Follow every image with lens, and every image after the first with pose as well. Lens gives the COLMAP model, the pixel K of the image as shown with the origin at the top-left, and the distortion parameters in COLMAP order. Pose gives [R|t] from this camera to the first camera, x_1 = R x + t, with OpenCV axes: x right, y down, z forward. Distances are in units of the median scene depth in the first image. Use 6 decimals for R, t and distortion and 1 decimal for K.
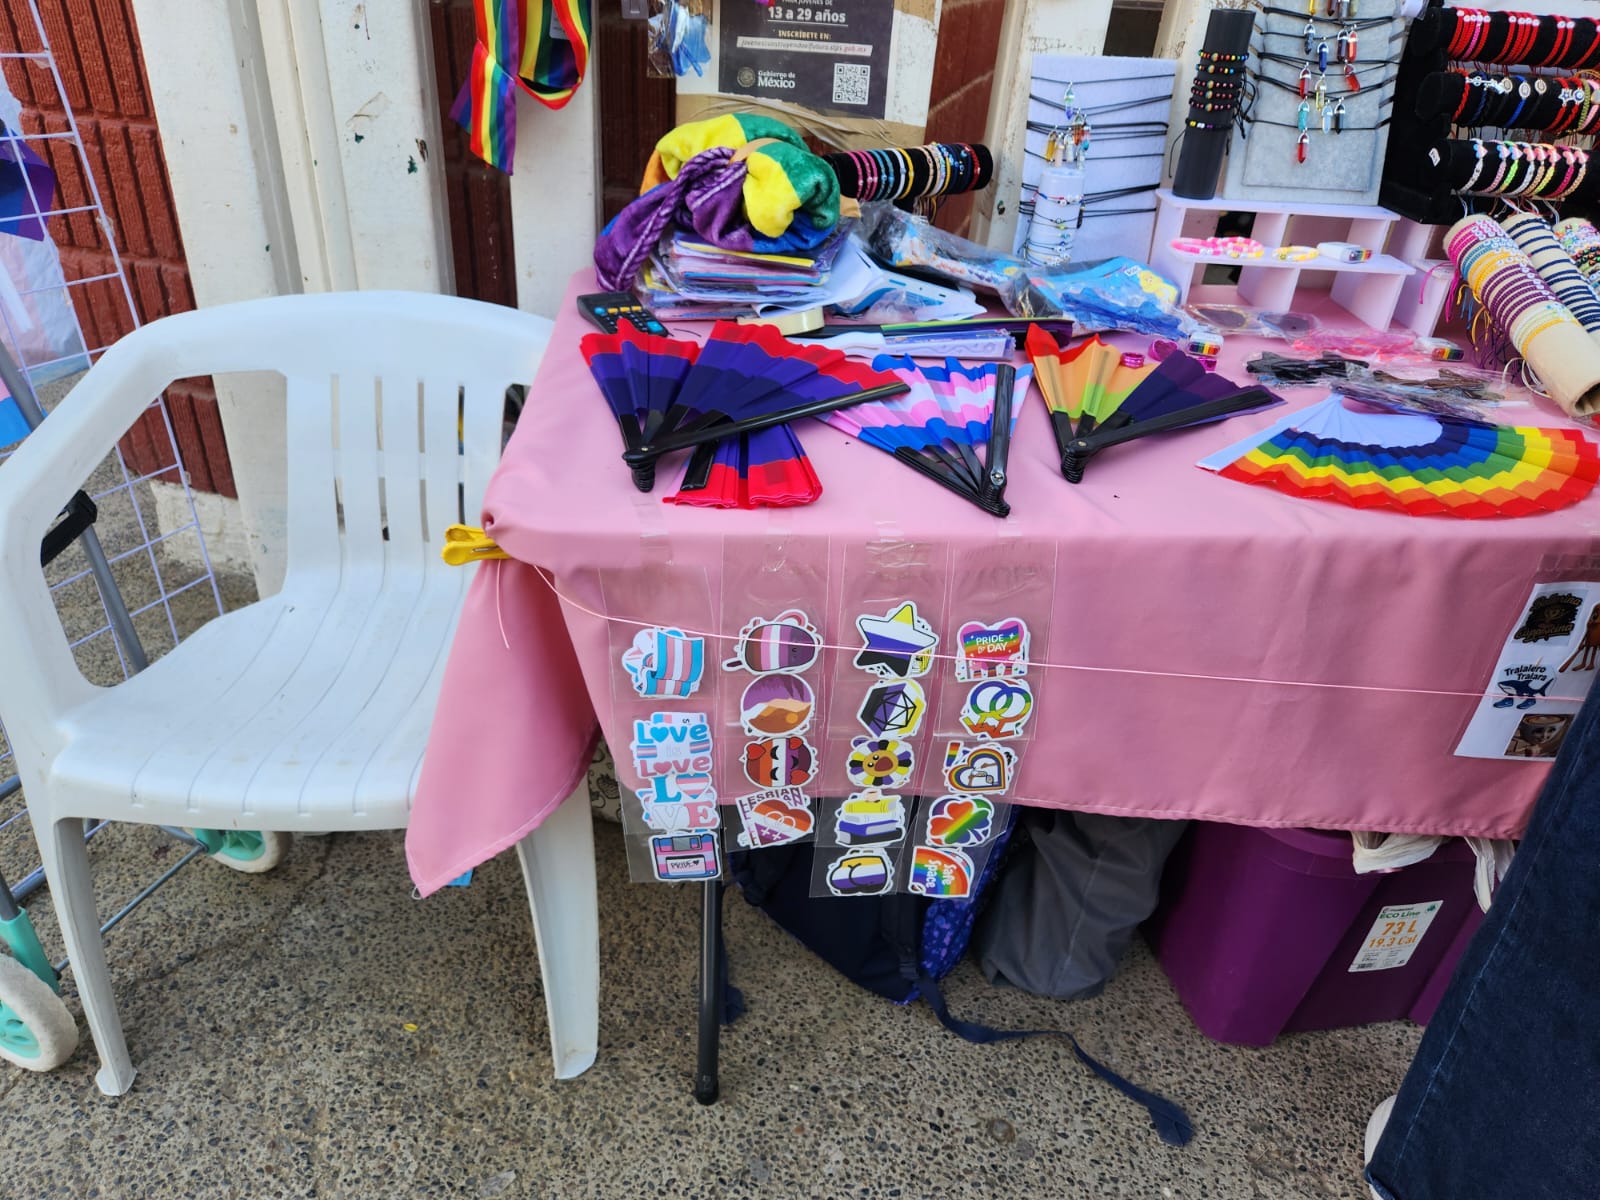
lens RADIAL K [[1134.6, 0, 800.0], [0, 1134.6, 600.0], [0, 0, 1]] dist [0.083316, -0.072670]
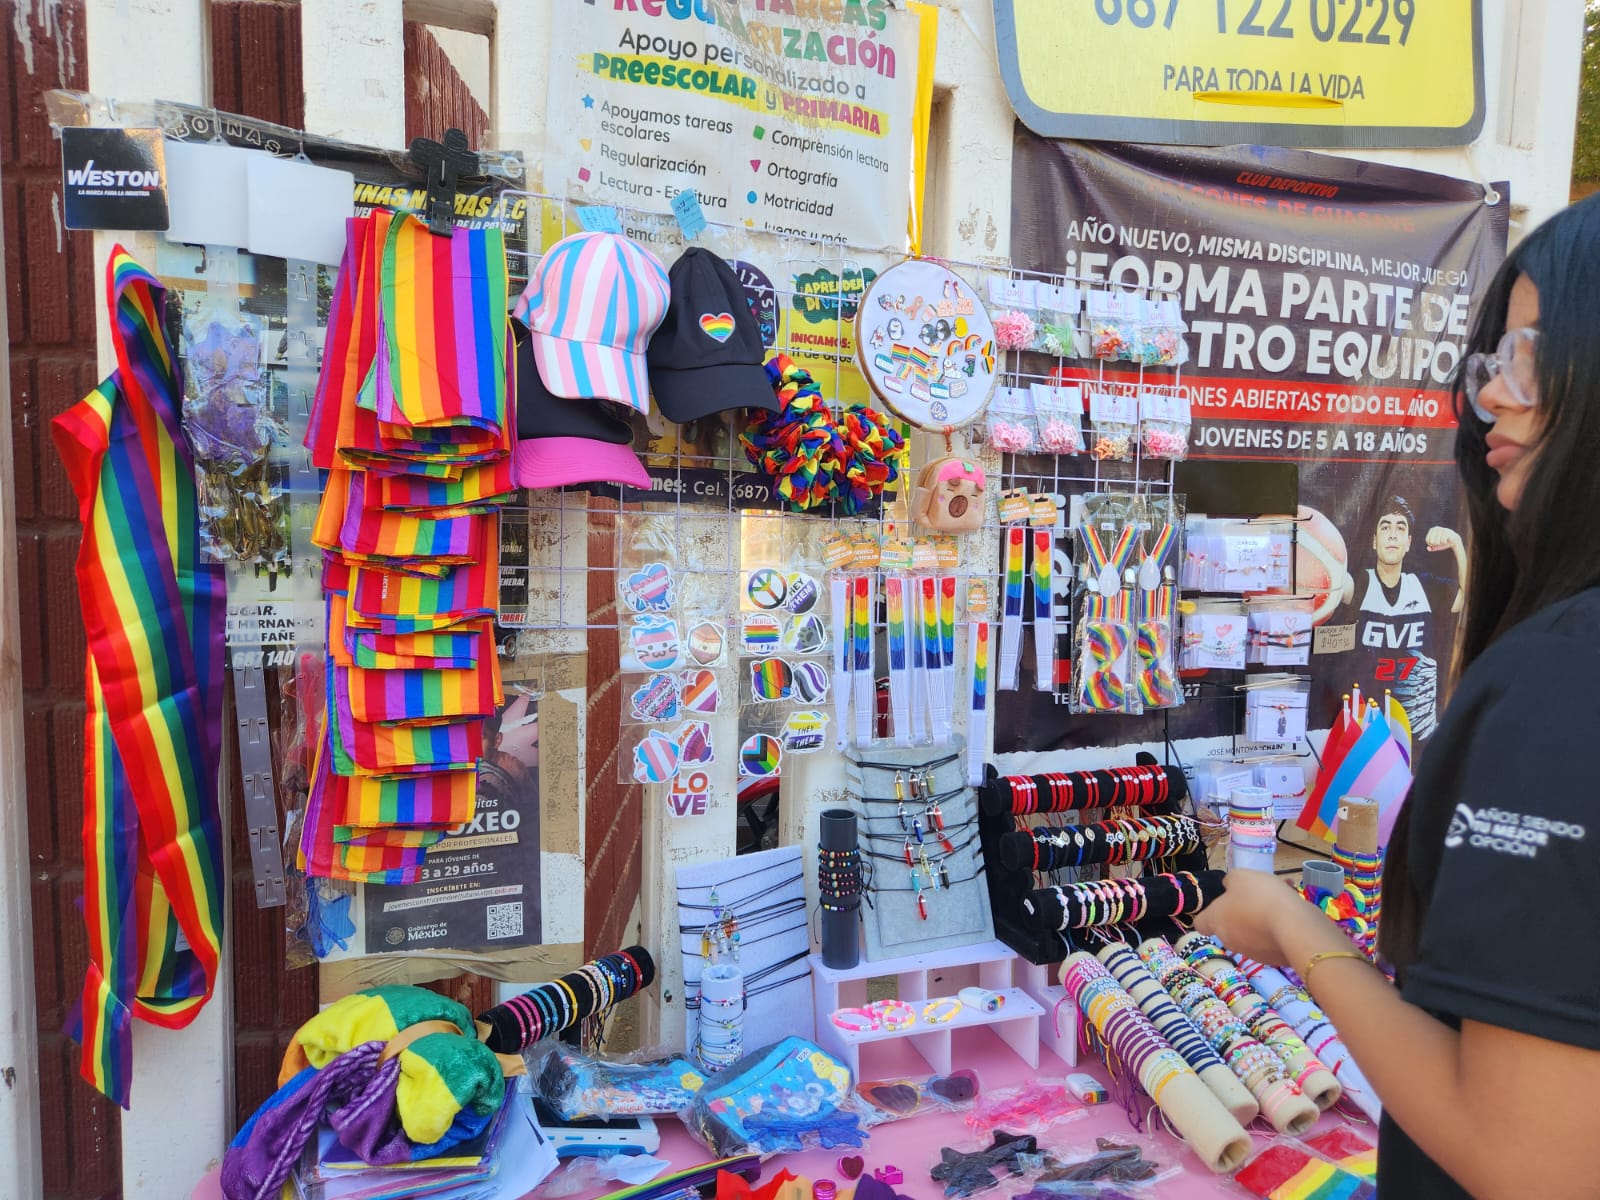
lens RADIAL K [[1134.6, 0, 800.0], [0, 1134.6, 600.0], [0, 0, 1]] dist [0.083316, -0.072670]
pose [[0.952384, -0.083798, 0.293158, 0.019595], [0.206586, 0.884502, -0.418304, -0.222947], [-0.224246, 0.458949, 0.859697, -0.072017]]
